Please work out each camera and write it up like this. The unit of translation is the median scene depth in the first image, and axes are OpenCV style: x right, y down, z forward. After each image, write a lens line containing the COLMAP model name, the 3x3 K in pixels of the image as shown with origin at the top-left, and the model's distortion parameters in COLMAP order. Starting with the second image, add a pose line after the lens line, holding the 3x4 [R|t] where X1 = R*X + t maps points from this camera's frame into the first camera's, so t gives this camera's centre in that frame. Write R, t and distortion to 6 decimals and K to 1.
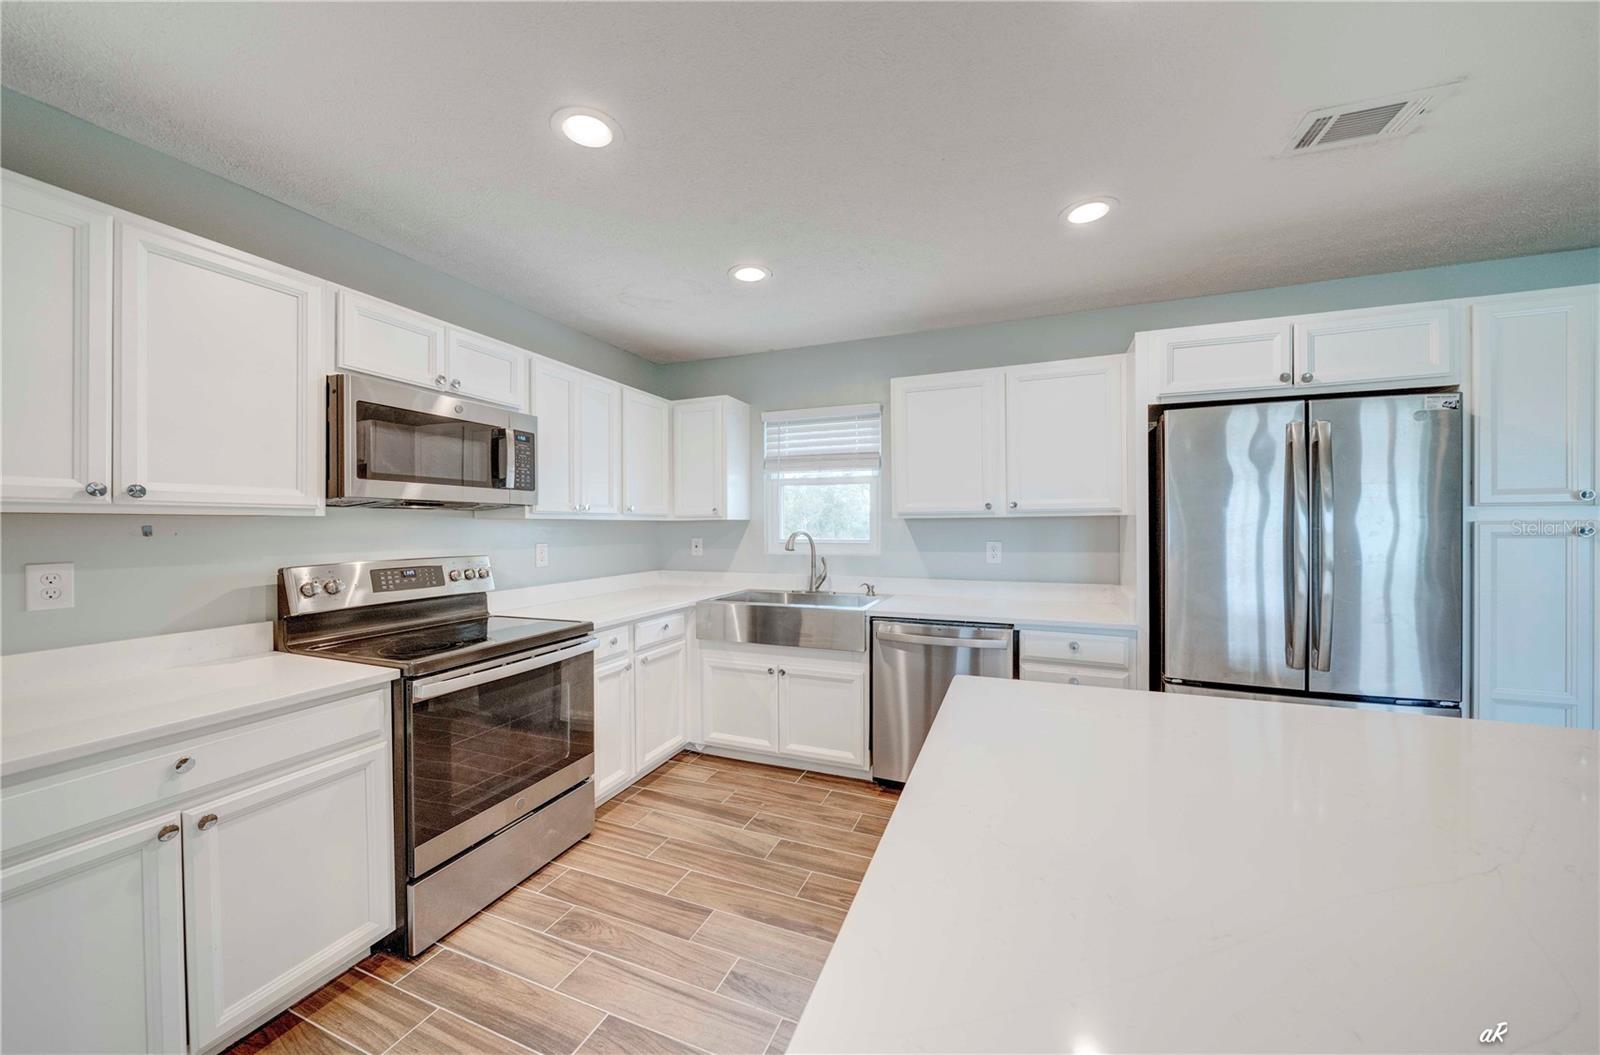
lens RADIAL K [[548.4, 0, 800.0], [0, 548.4, 527.5], [0, 0, 1]] dist [-0.001133, -0.000032]
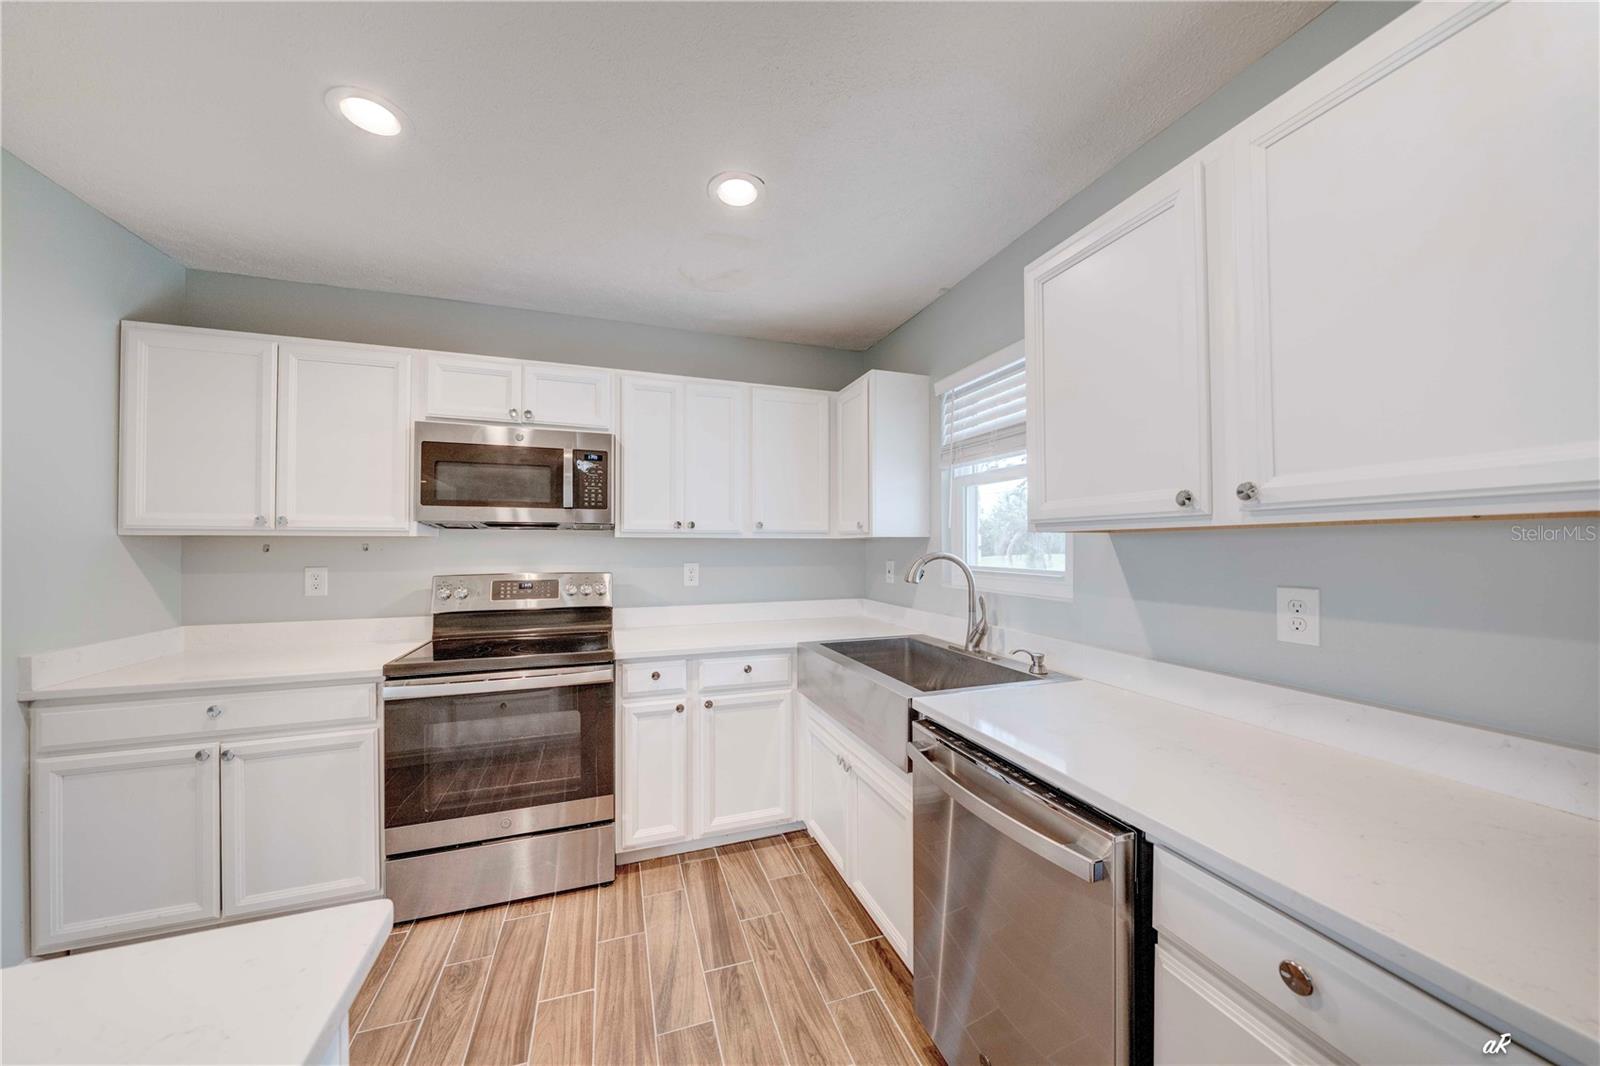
lens RADIAL K [[565.7, 0, 806.1], [0, 565.7, 538.8], [0, 0, 1]] dist [-0.000380, -0.000061]
pose [[0.673347, -0.004371, -0.739314, 0.519190], [-0.004696, 0.999937, -0.010189, -0.004599], [0.739312, 0.010333, 0.673284, 0.588231]]
